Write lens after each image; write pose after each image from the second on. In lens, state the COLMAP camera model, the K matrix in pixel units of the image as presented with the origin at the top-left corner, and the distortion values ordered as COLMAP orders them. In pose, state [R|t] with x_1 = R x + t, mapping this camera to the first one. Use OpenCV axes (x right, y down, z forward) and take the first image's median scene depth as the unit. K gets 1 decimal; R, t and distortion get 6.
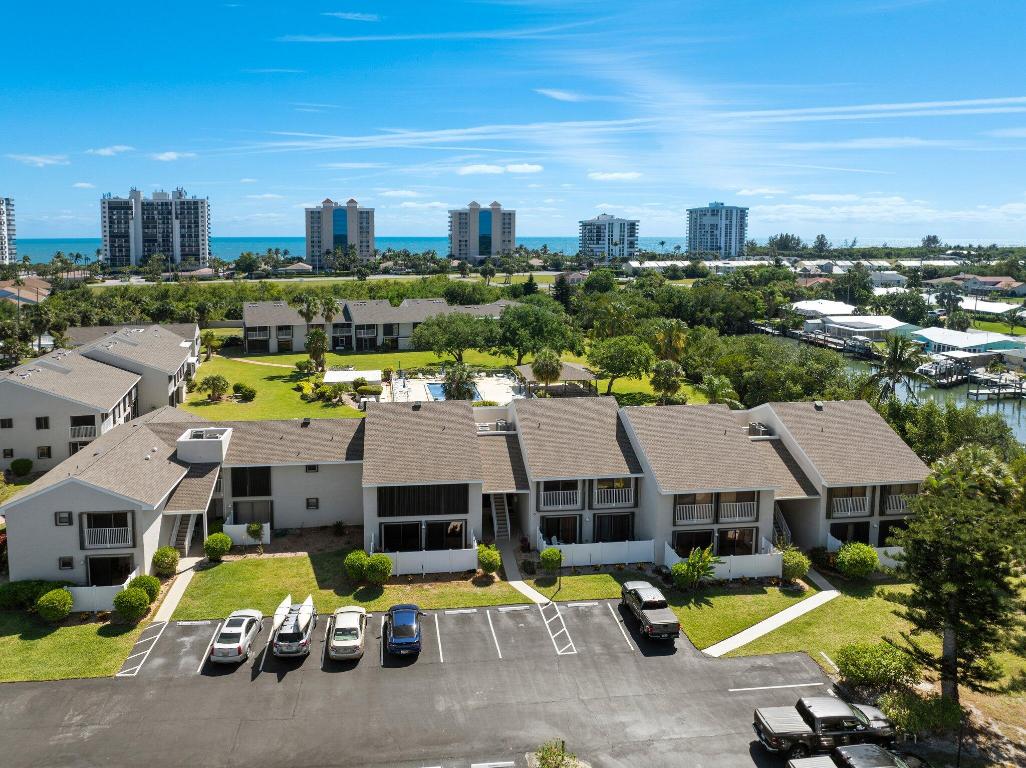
lens RADIAL K [[750.3, 0, 461.8], [0, 750.3, 320.9], [0, 0, 1]] dist [-0.030327, 0.001668]
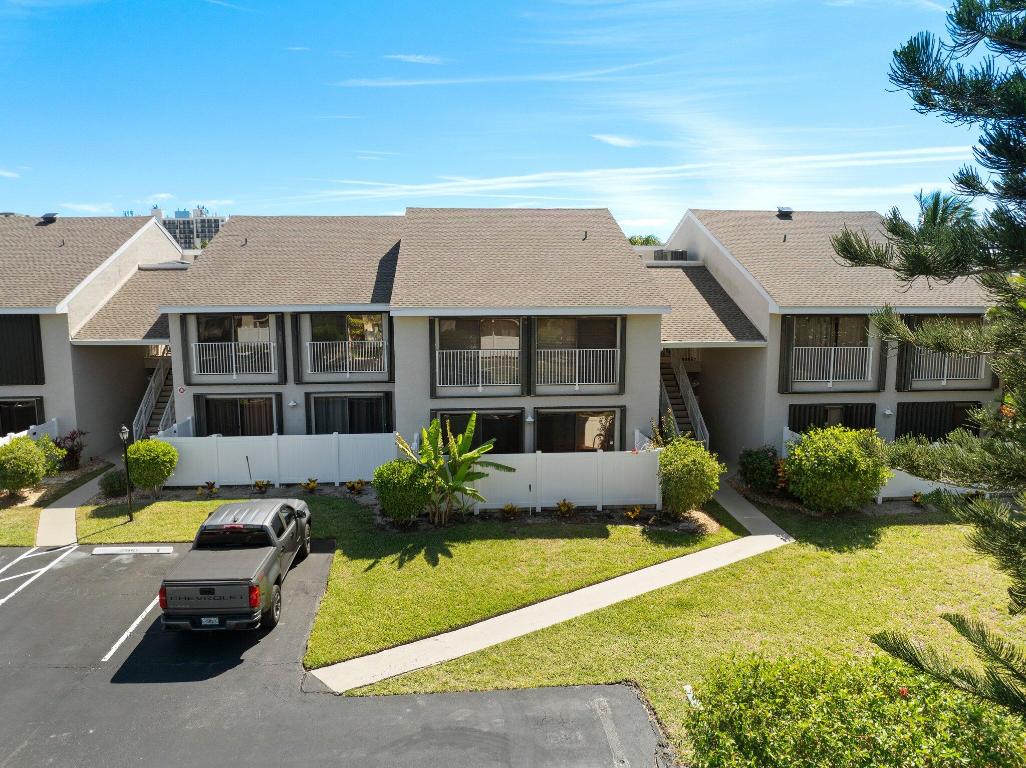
lens RADIAL K [[690.5, 0, 513.0], [0, 690.5, 384.0], [0, 0, 1]] dist [-0.036842, 0.001390]
pose [[0.999708, 0.005815, -0.023458, 0.359537], [-0.005530, 0.999910, 0.012232, 0.273336], [0.023527, -0.012099, 0.999650, 0.613777]]
